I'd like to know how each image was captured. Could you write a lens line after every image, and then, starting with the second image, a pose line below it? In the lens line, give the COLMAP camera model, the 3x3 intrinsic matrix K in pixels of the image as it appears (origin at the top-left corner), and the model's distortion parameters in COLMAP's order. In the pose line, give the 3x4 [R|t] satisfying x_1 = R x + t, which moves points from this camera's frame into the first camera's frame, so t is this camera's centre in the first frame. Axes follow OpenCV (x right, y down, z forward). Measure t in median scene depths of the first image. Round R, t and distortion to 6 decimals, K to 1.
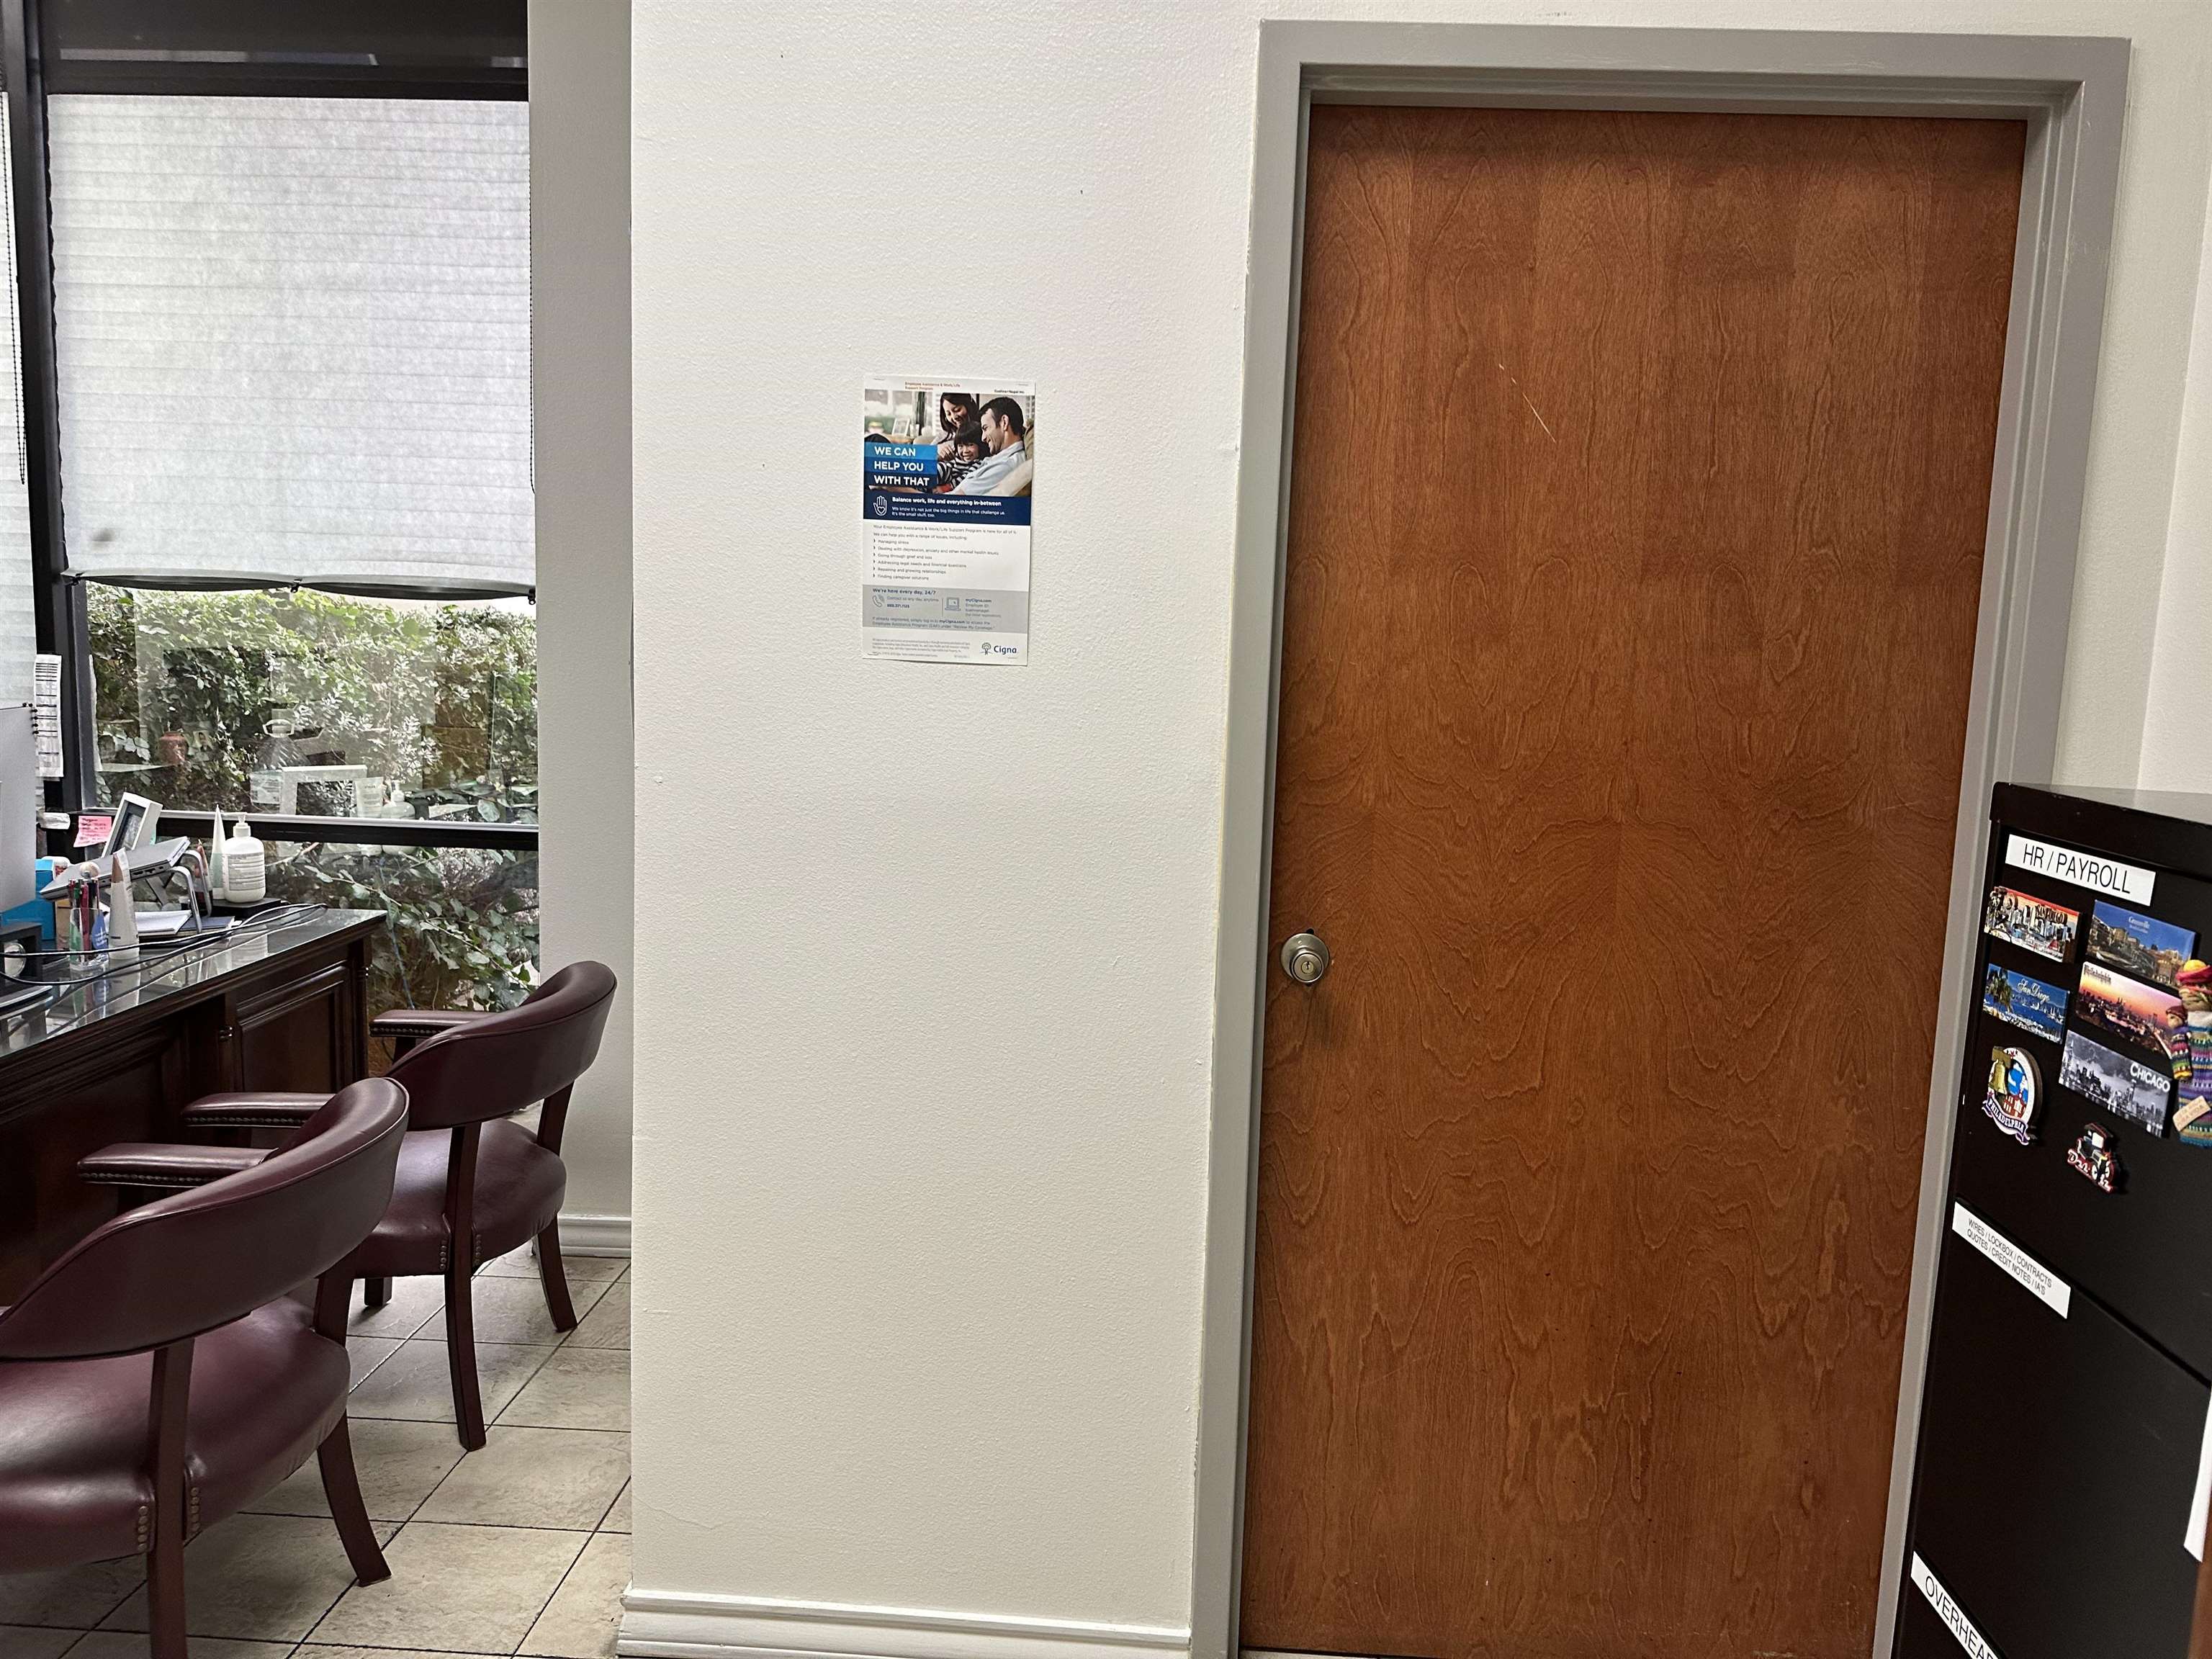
lens RADIAL K [[1568.4, 0, 1106.0], [0, 1568.4, 829.5], [0, 0, 1]] dist [-0.001304, -0.004195]
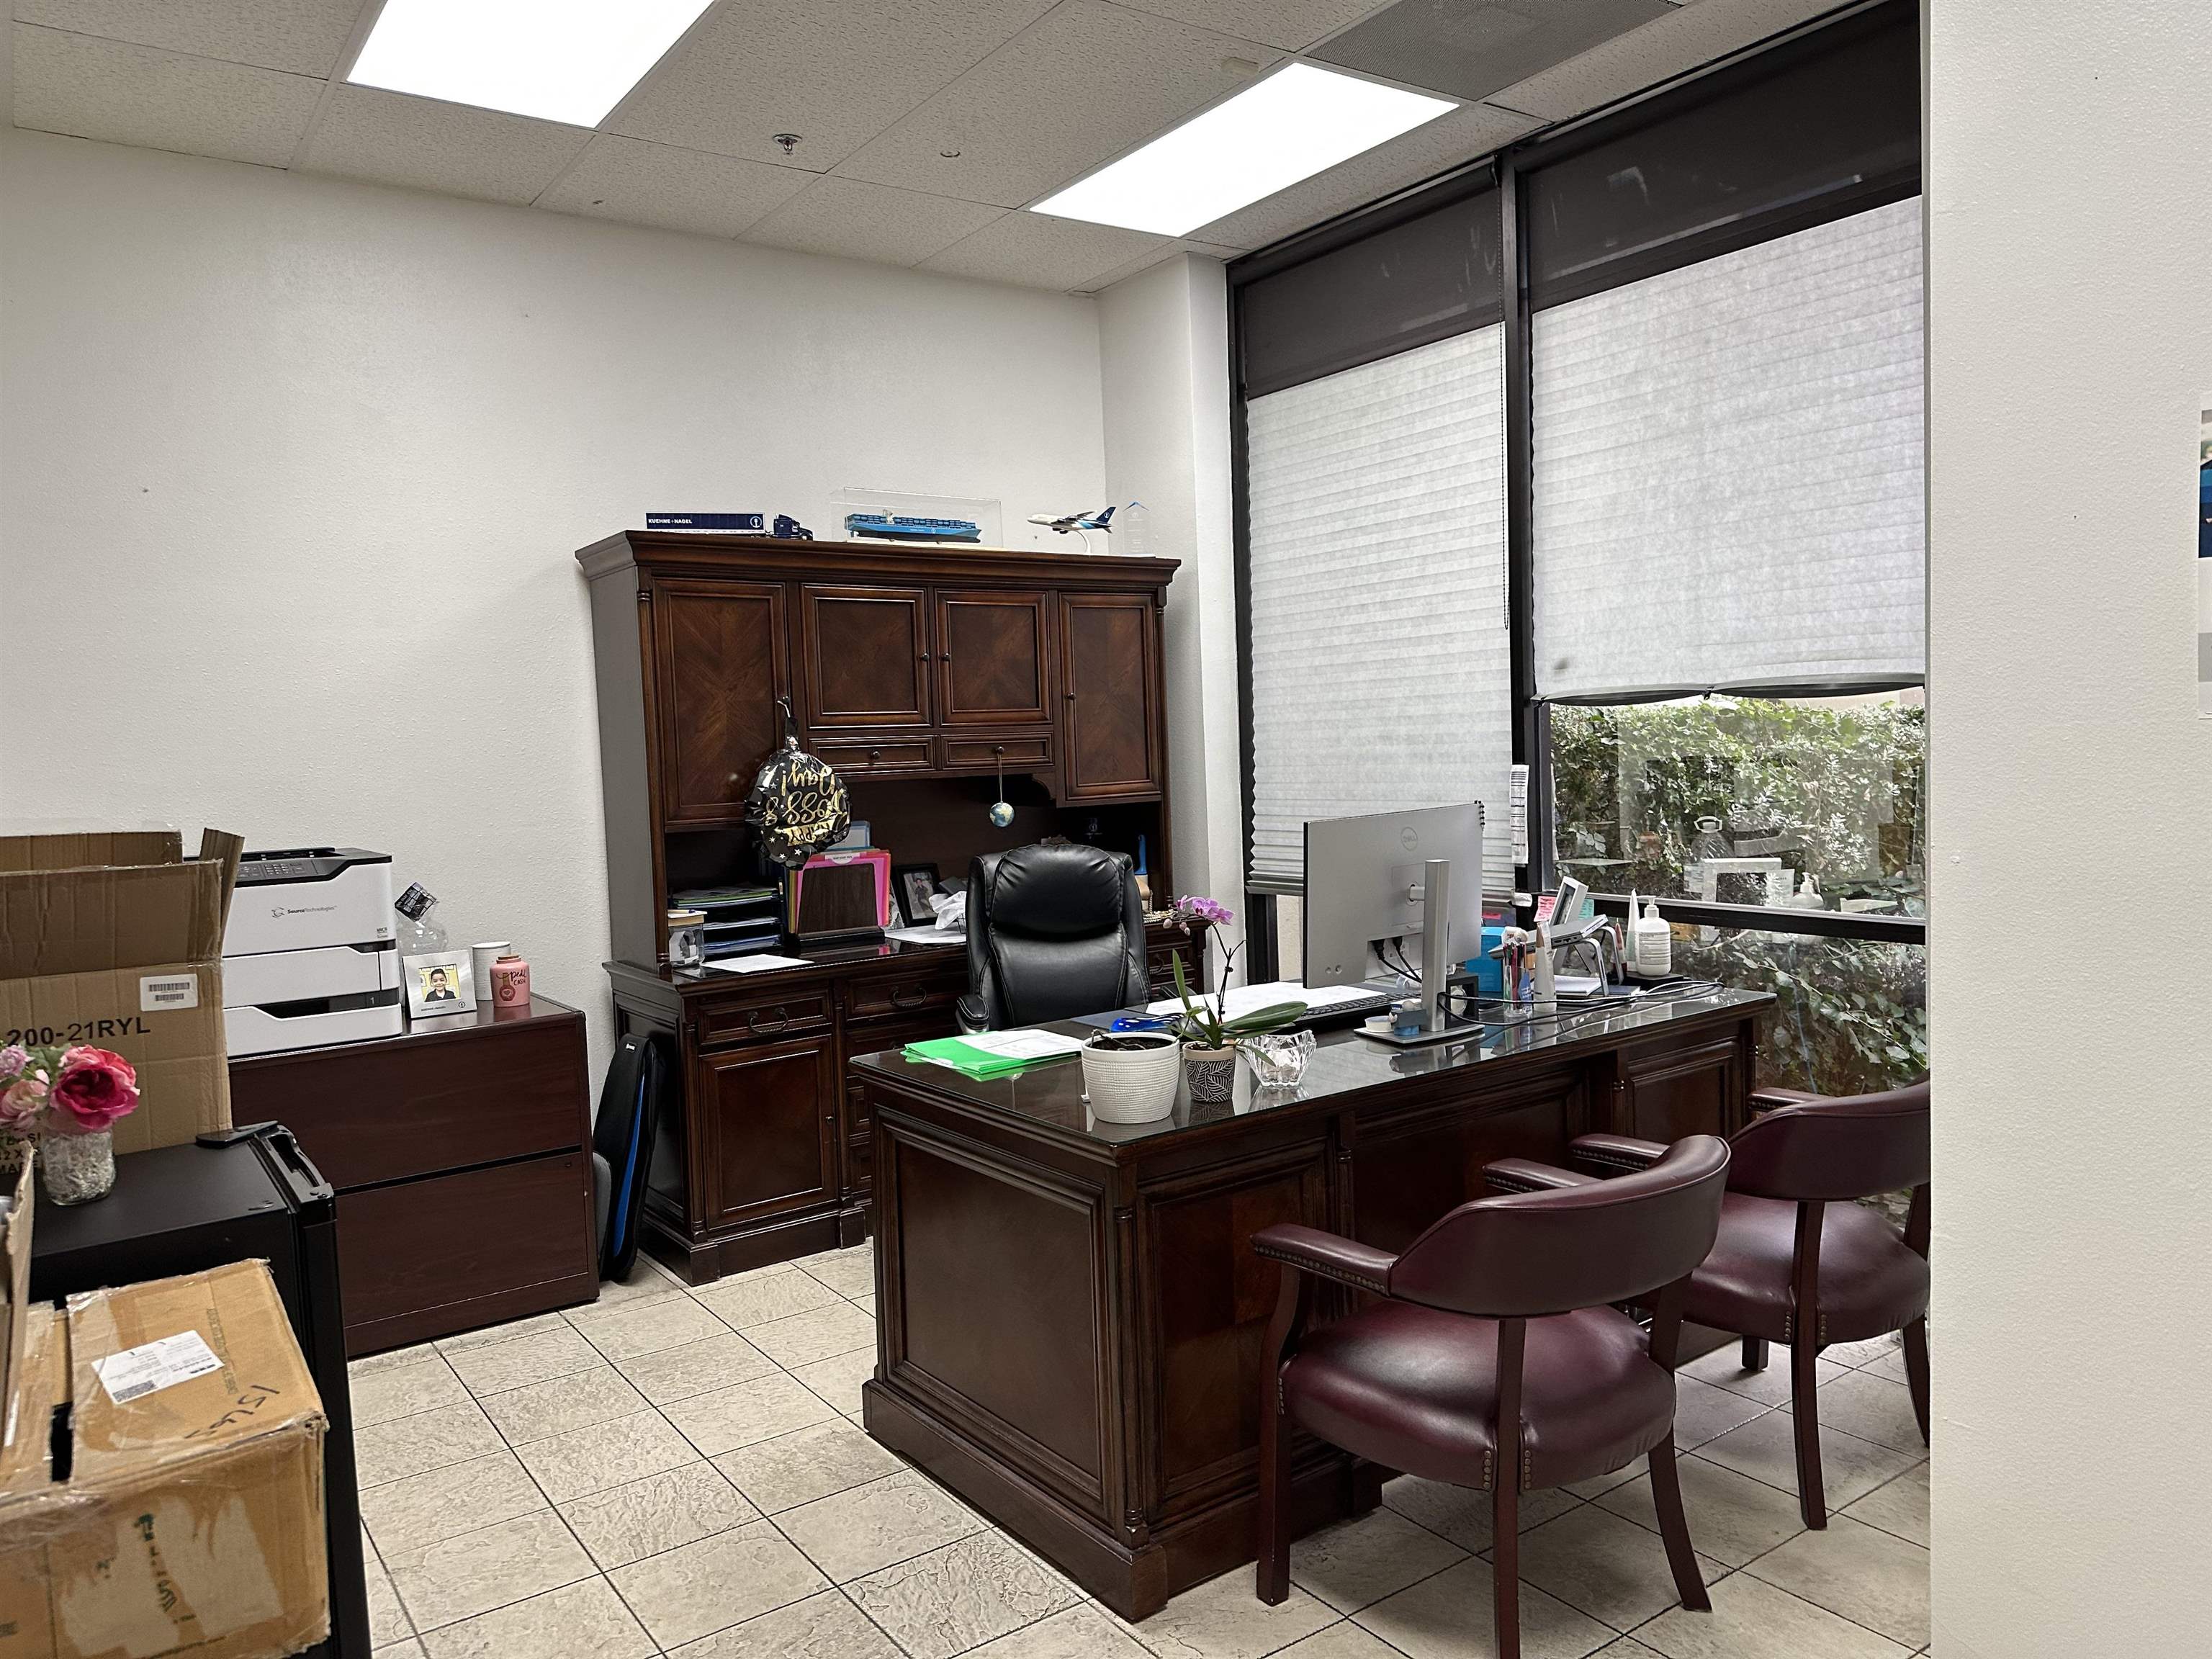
lens RADIAL K [[1543.6, 0, 1106.6], [0, 1543.6, 860.0], [0, 0, 1]] dist [0.084730, -0.130539]
pose [[0.607971, 0.009203, -0.793906, 0.103312], [-0.049965, 0.998394, -0.026690, 0.013158], [0.792385, 0.055894, 0.607455, 0.001516]]
